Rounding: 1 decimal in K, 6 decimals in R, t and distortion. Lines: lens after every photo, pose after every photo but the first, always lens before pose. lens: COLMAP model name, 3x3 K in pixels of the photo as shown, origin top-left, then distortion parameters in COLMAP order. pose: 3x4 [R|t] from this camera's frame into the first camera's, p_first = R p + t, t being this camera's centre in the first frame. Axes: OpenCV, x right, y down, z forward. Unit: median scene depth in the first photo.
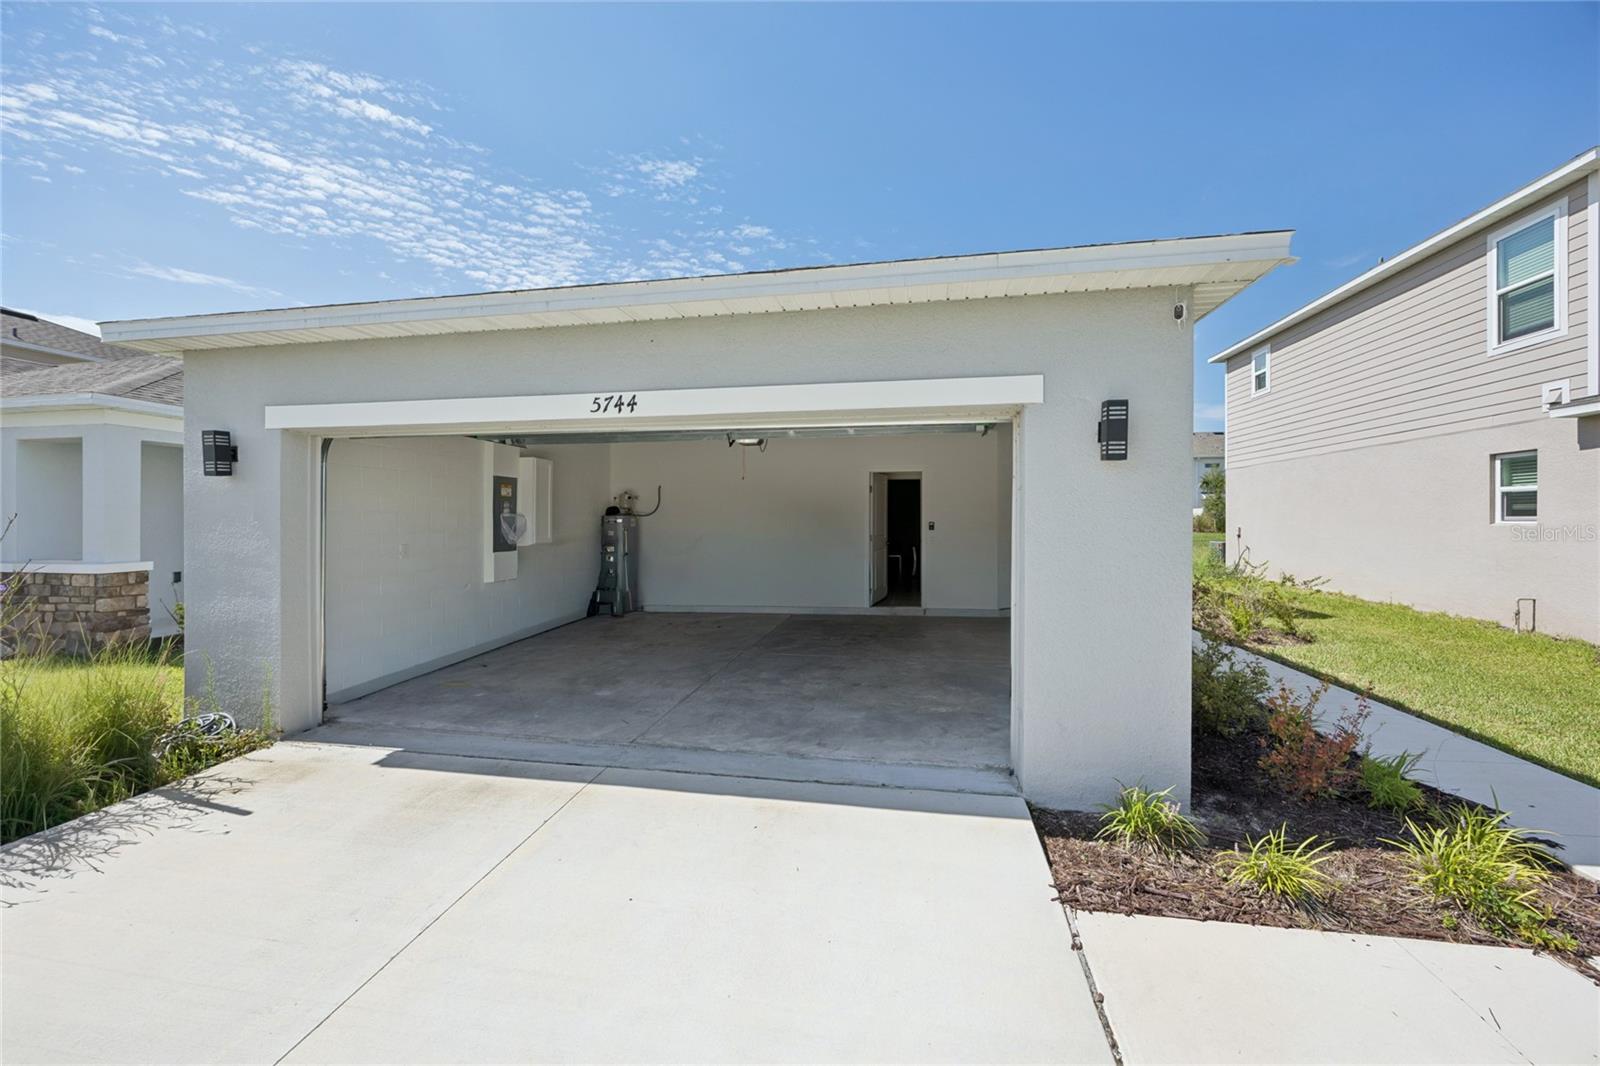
lens RADIAL K [[619.7, 0, 806.2], [0, 619.7, 531.2], [0, 0, 1]] dist [0.000669, 0.000086]
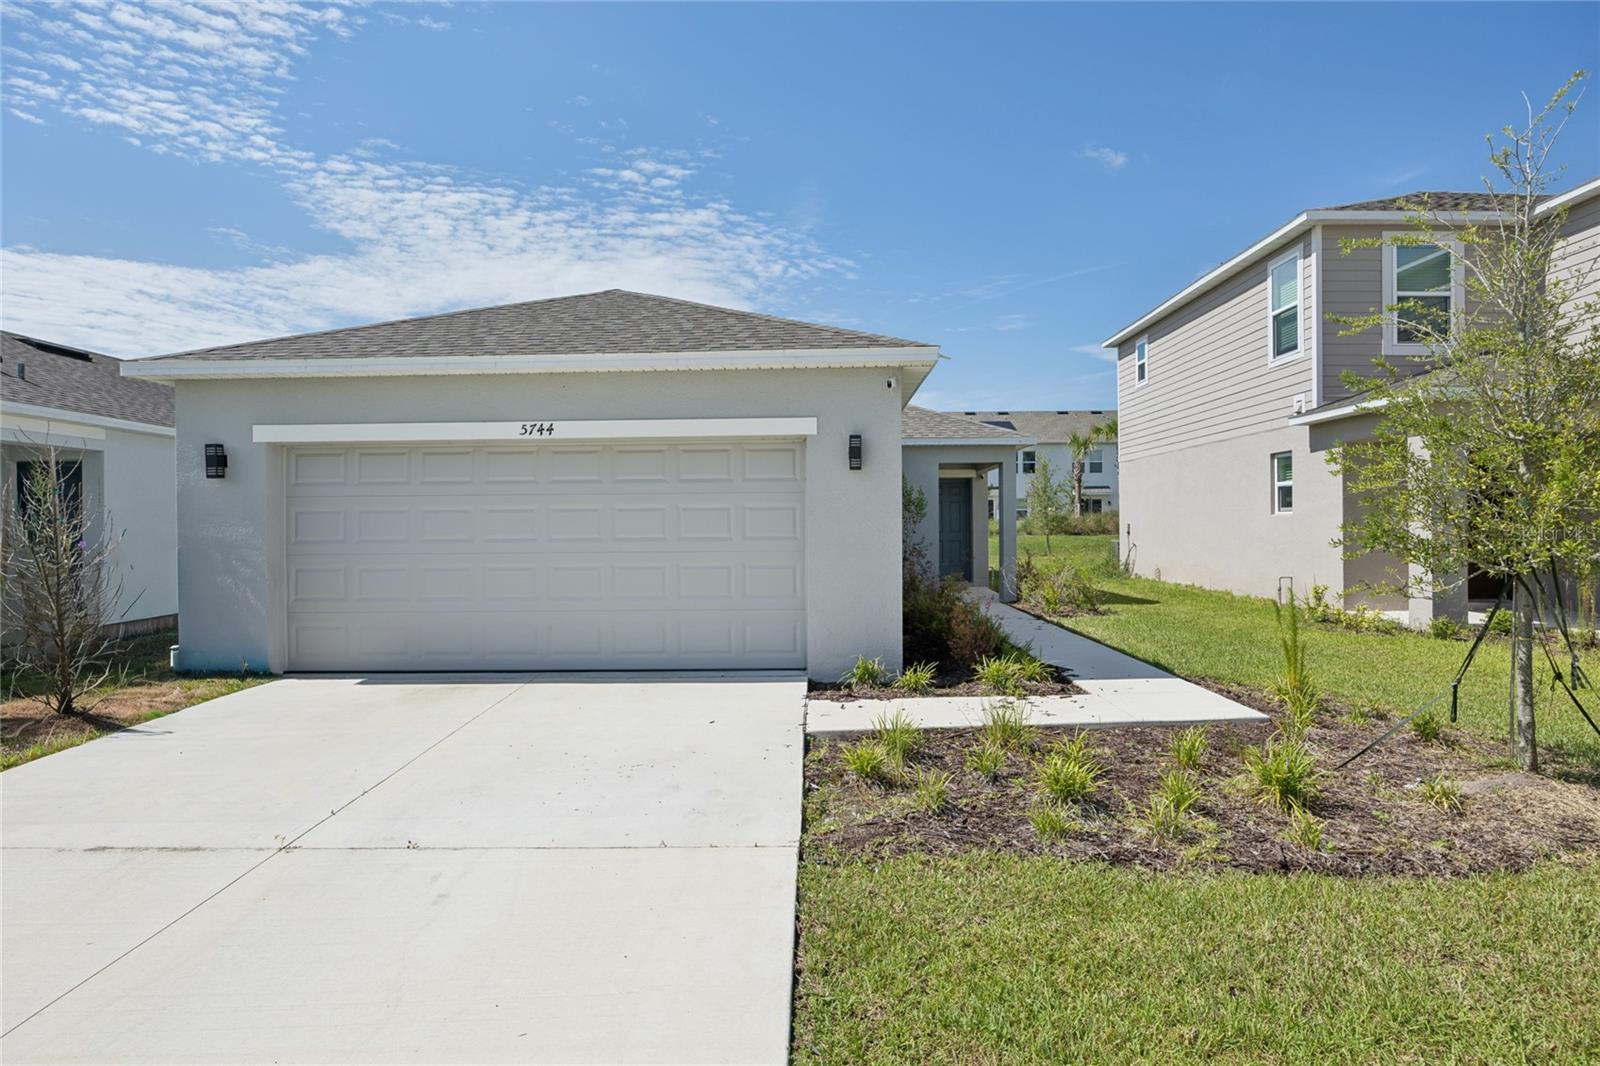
lens RADIAL K [[947.1, 0, 807.6], [0, 947.1, 532.6], [0, 0, 1]] dist [-0.006285, -0.000806]
pose [[0.988424, -0.010130, 0.151379, -0.016696], [0.012299, 0.999835, -0.013405, 0.061836], [-0.151218, 0.015112, 0.988385, -1.064102]]
